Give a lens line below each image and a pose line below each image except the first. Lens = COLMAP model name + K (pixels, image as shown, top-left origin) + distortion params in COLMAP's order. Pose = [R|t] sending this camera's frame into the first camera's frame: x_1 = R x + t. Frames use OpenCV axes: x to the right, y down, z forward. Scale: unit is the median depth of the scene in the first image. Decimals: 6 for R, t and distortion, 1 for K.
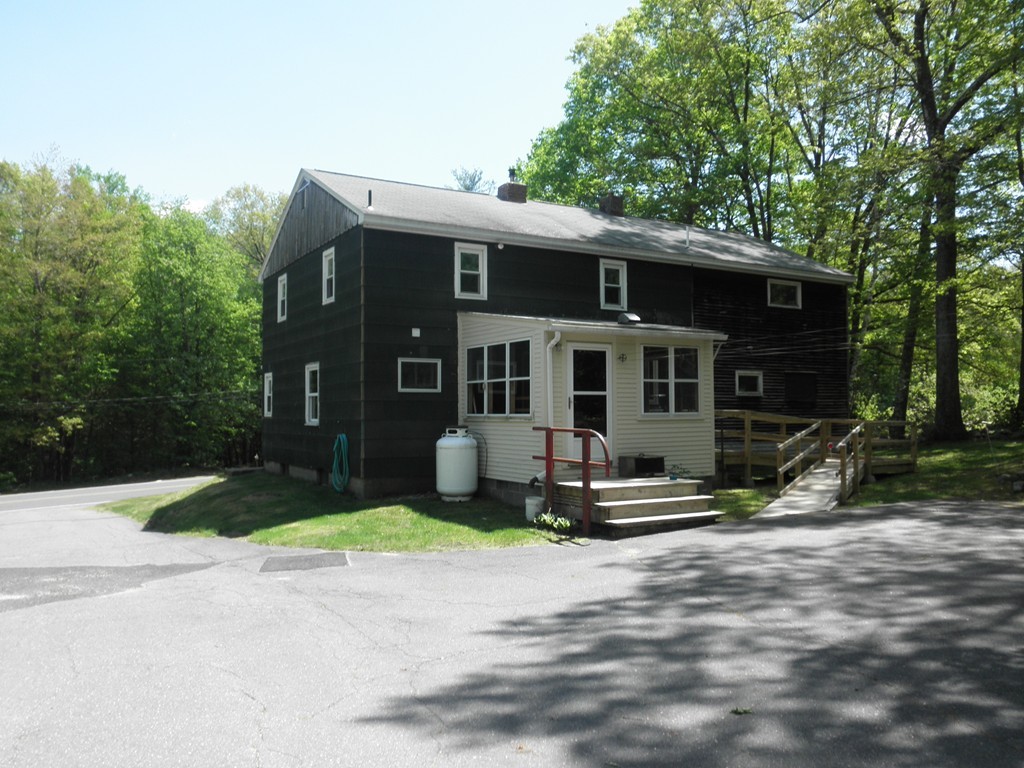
lens RADIAL K [[844.7, 0, 514.9], [0, 844.7, 390.2], [0, 0, 1]] dist [-0.131035, 0.121130]
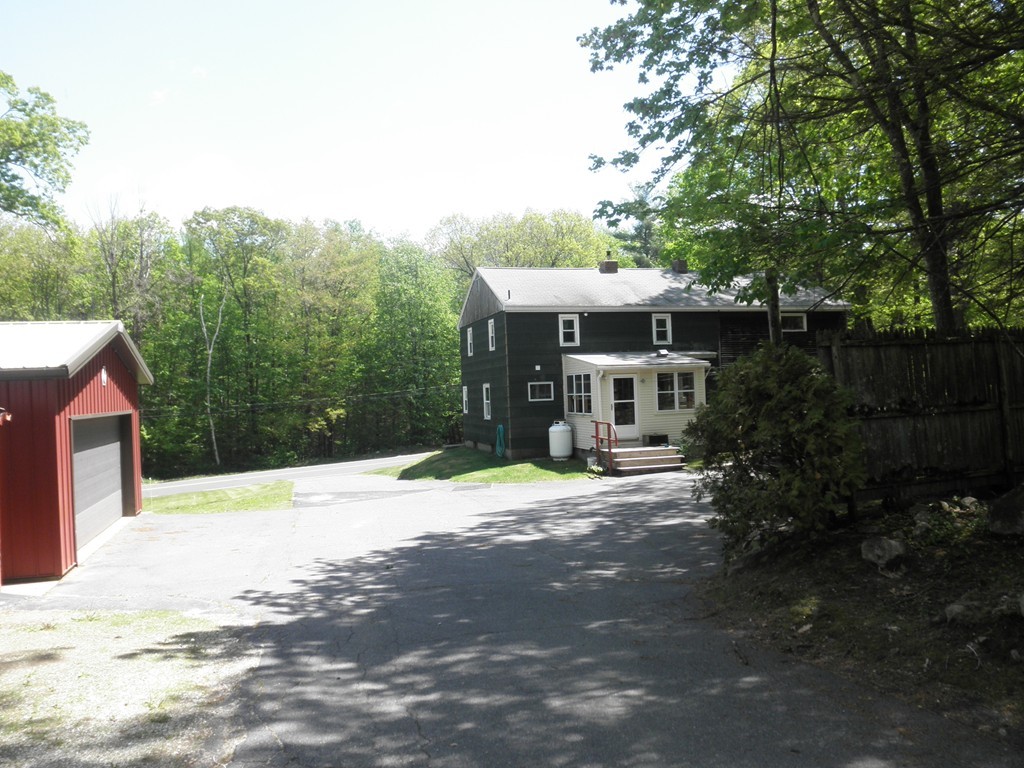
lens RADIAL K [[844.7, 0, 514.9], [0, 844.7, 390.2], [0, 0, 1]] dist [-0.131035, 0.121130]
pose [[0.965514, -0.030494, -0.258559, 0.296443], [0.038450, 0.998928, 0.025770, -0.068177], [0.257497, -0.034823, 0.965652, -0.744580]]
